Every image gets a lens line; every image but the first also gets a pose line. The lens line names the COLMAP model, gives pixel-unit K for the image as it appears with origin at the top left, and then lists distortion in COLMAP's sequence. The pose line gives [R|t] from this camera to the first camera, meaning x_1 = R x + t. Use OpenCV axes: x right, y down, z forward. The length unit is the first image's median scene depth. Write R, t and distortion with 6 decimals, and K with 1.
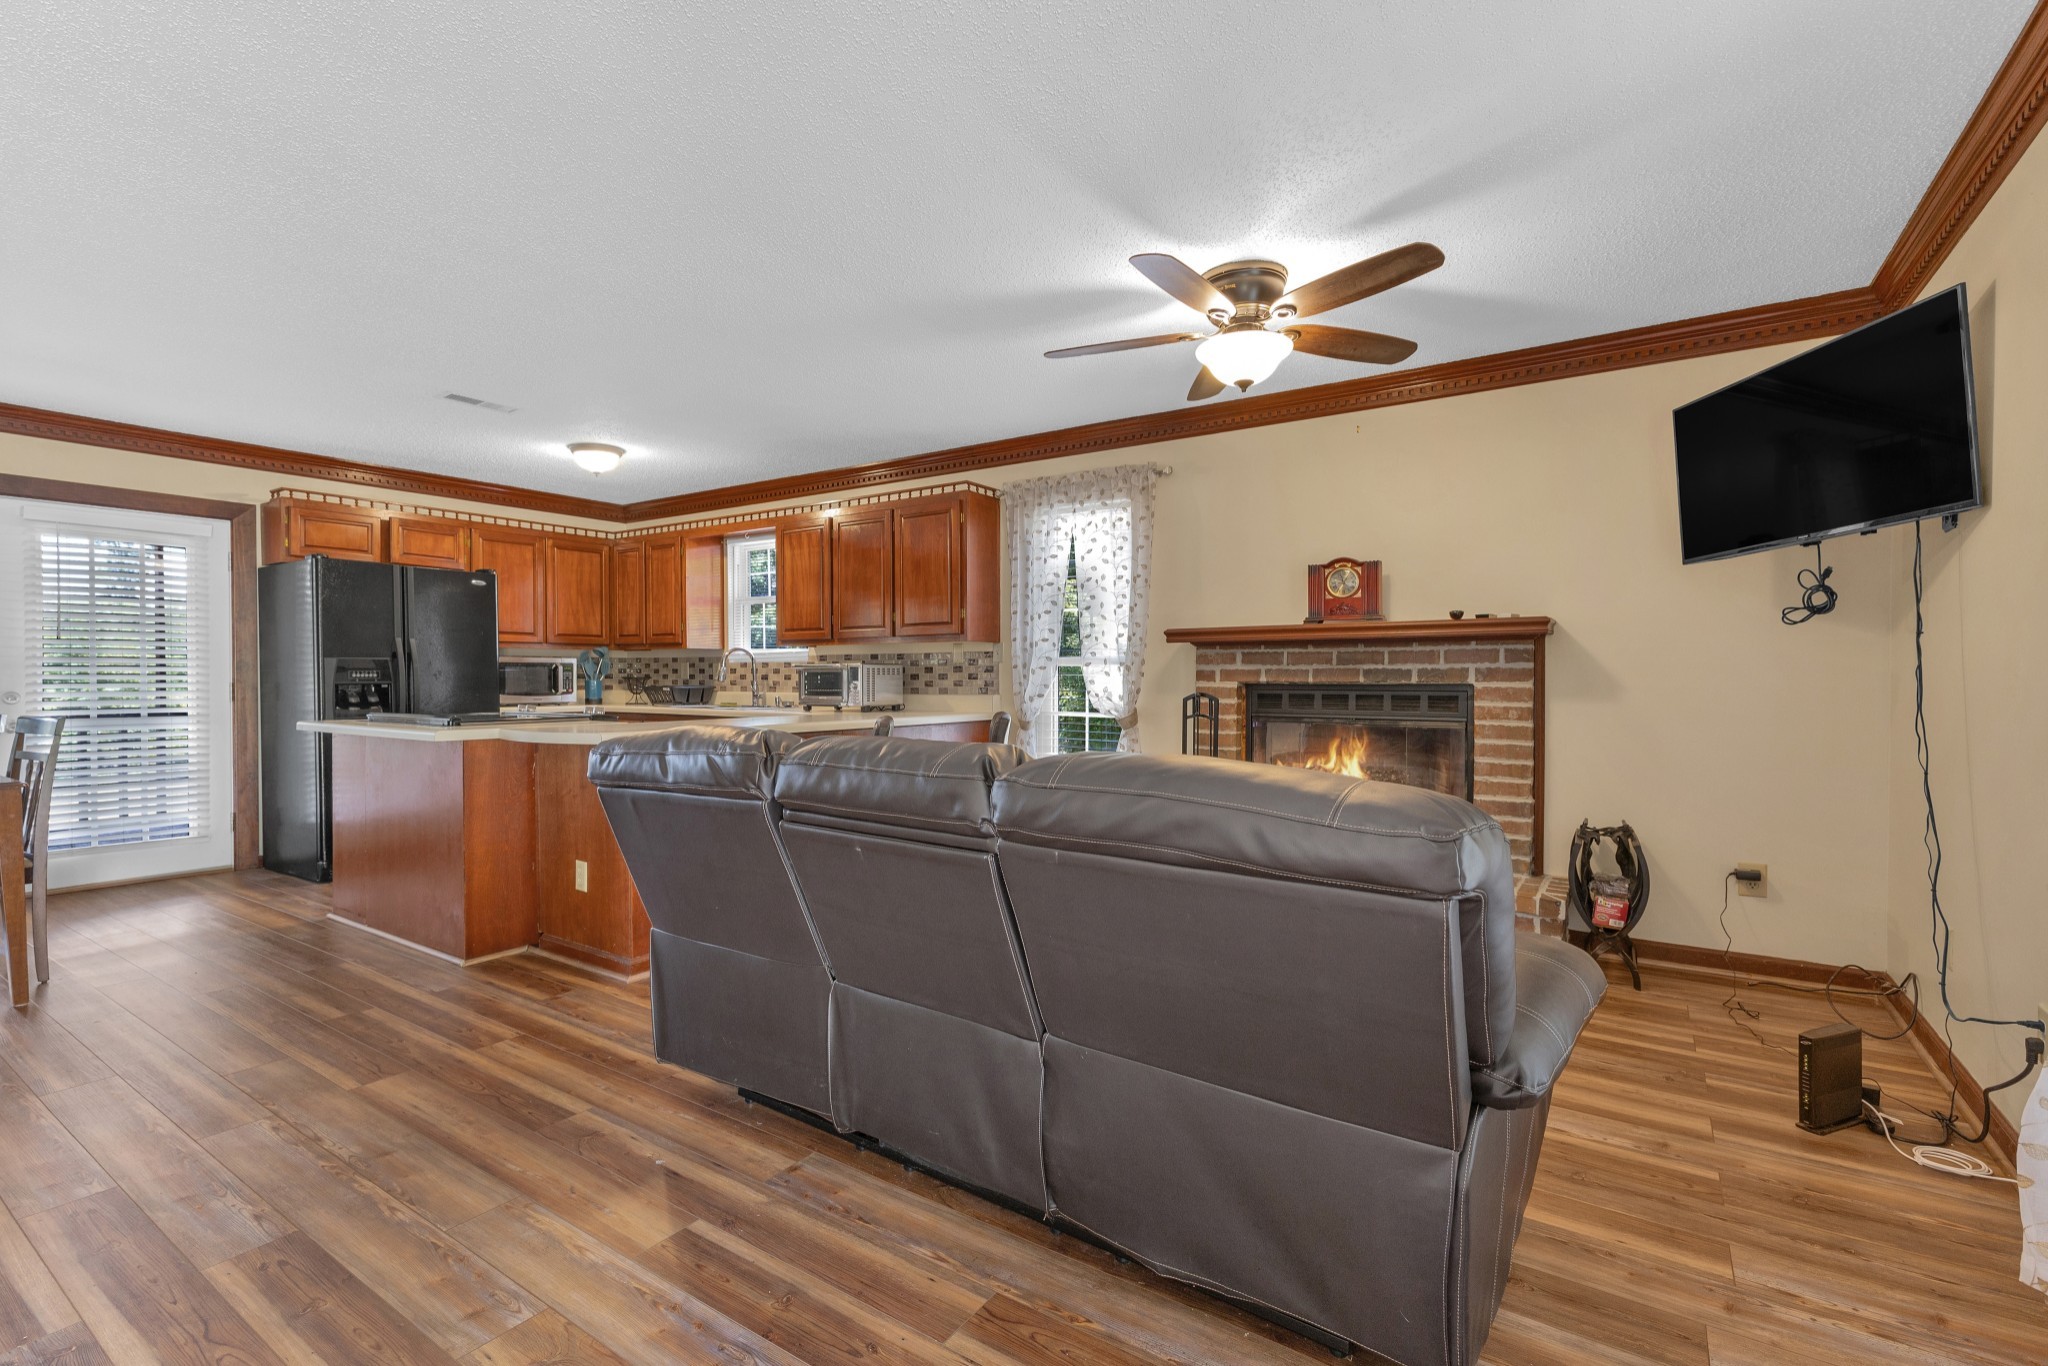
lens RADIAL K [[868.7, 0, 1035.4], [0, 868.7, 682.7], [0, 0, 1]] dist [0.007012, -0.000080]
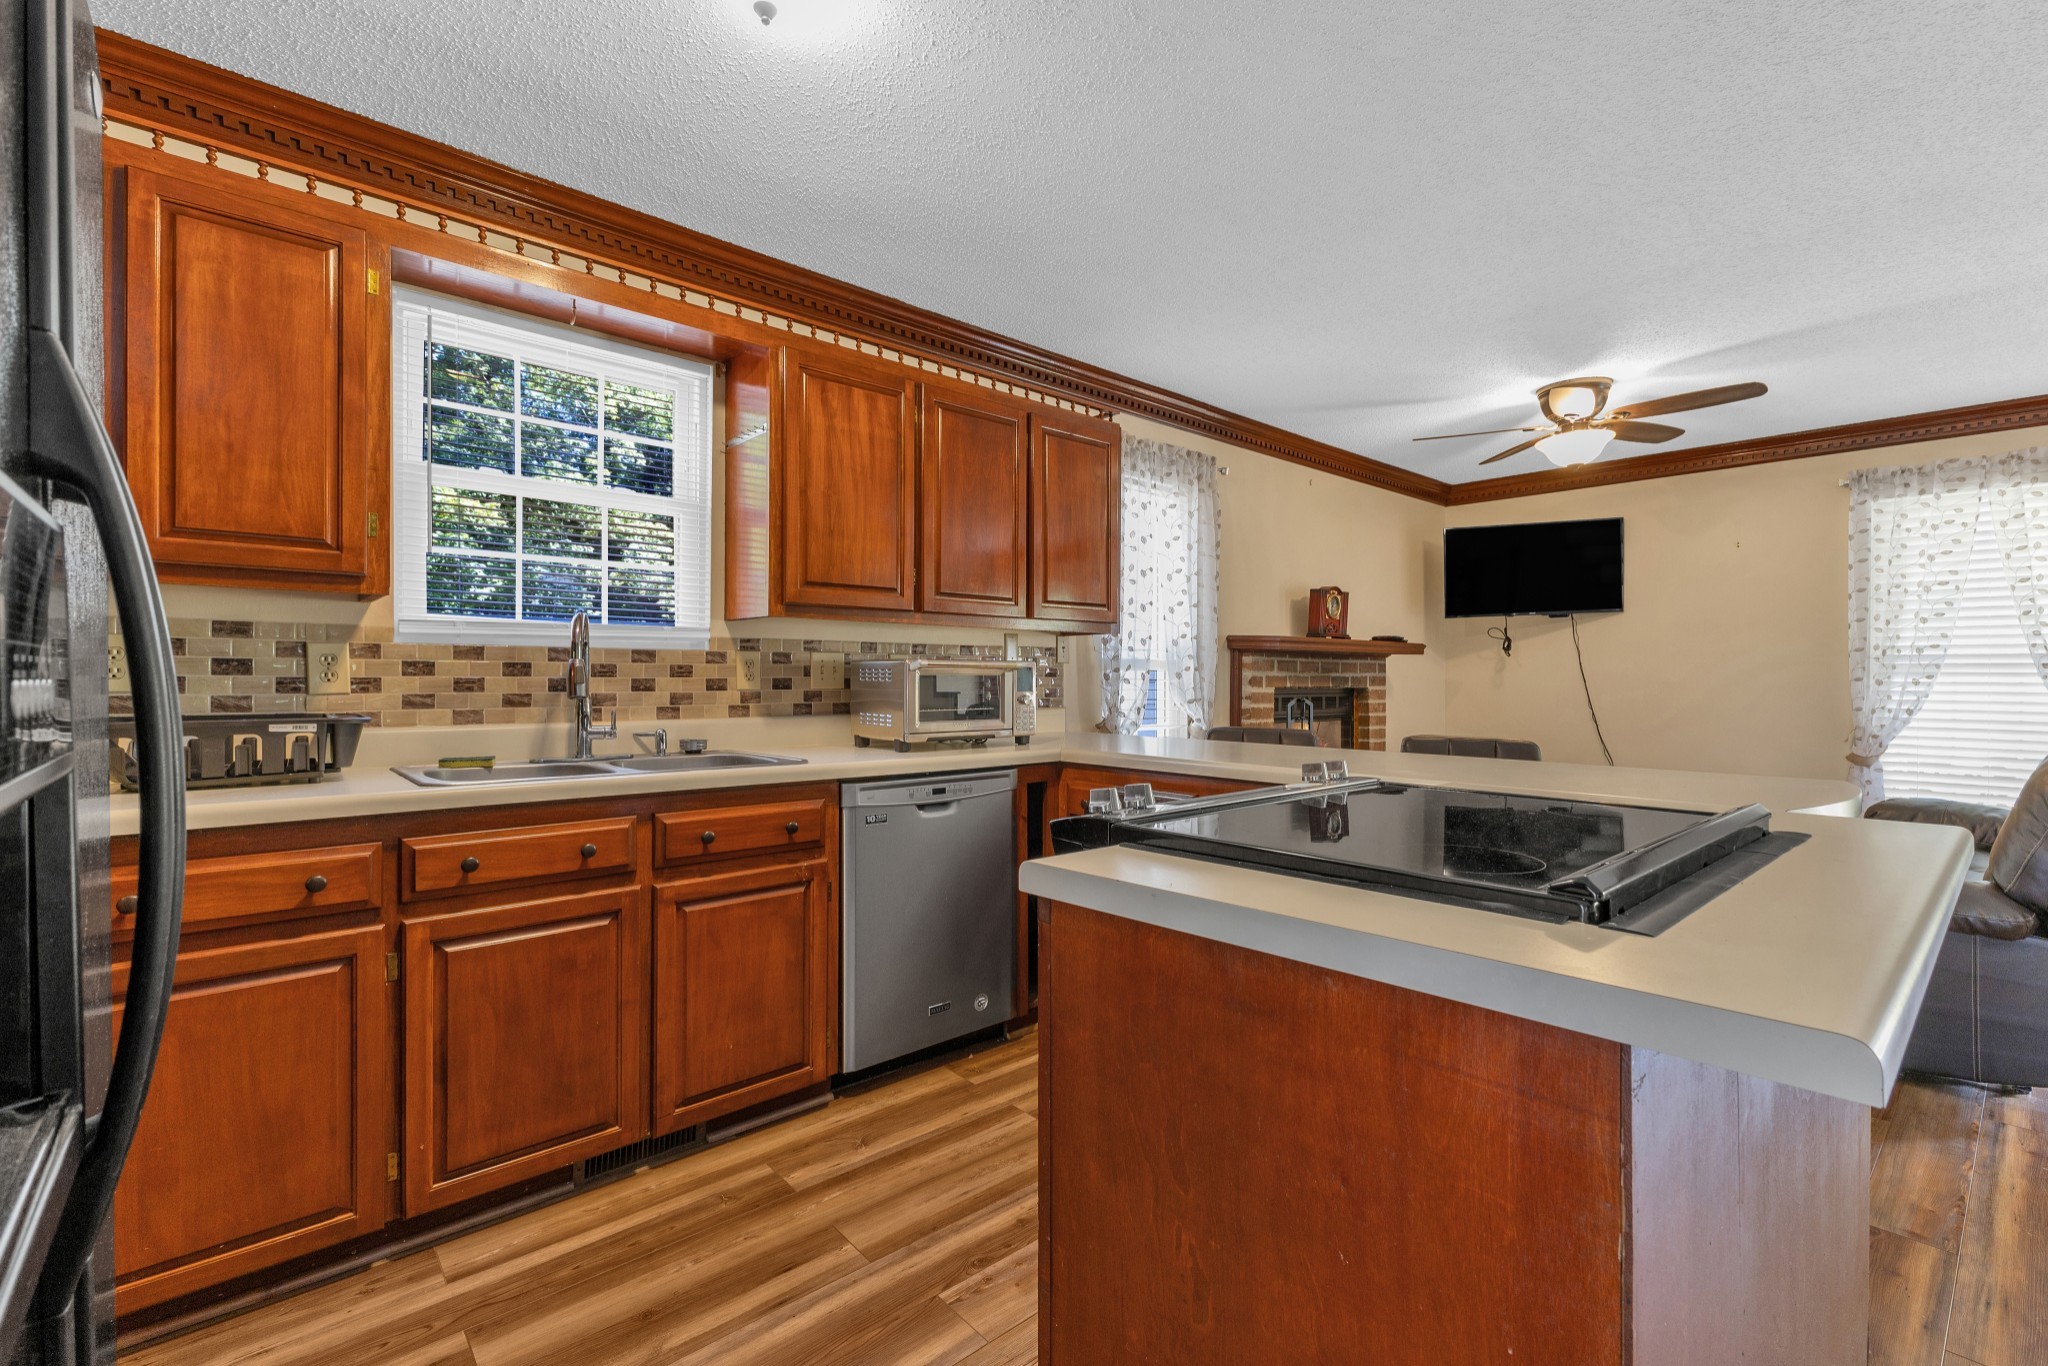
lens RADIAL K [[856.3, 0, 1075.5], [0, 856.3, 682.2], [0, 0, 1]] dist [0.003023, -0.000351]
pose [[0.303067, -0.001856, 0.952968, -0.792886], [0.004948, 0.999988, 0.000374, -0.008543], [-0.952956, 0.004602, 0.303072, 0.847930]]
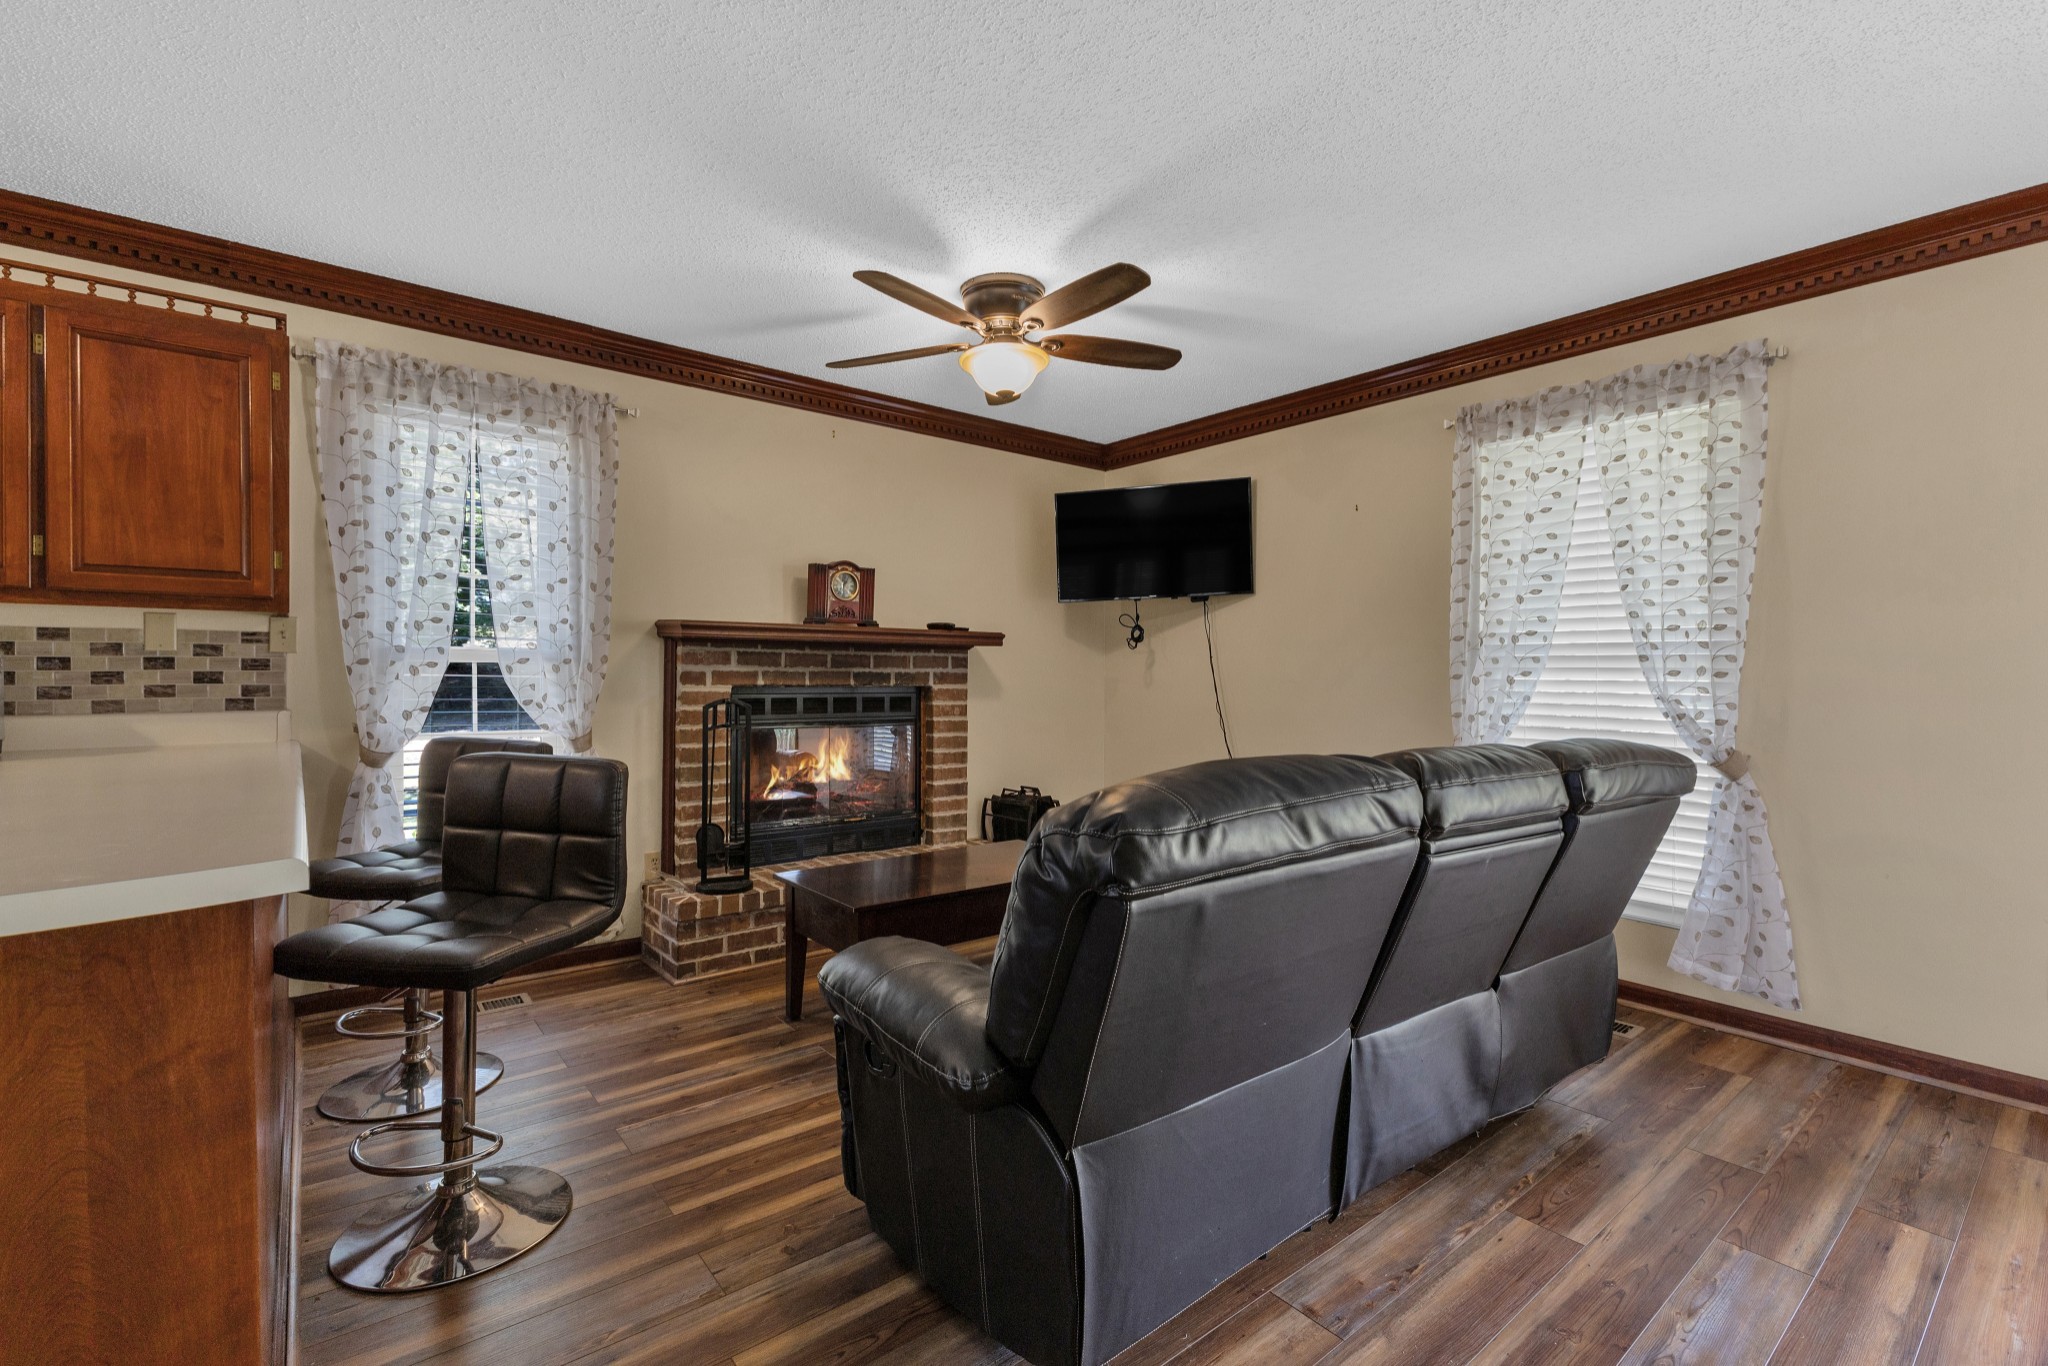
lens RADIAL K [[868.7, 0, 1035.4], [0, 868.7, 682.7], [0, 0, 1]] dist [0.007012, -0.000080]
pose [[0.341504, -0.003306, 0.939875, -0.444737], [0.002039, 0.999994, 0.002777, -0.004992], [-0.939878, 0.000968, 0.341508, 0.389213]]
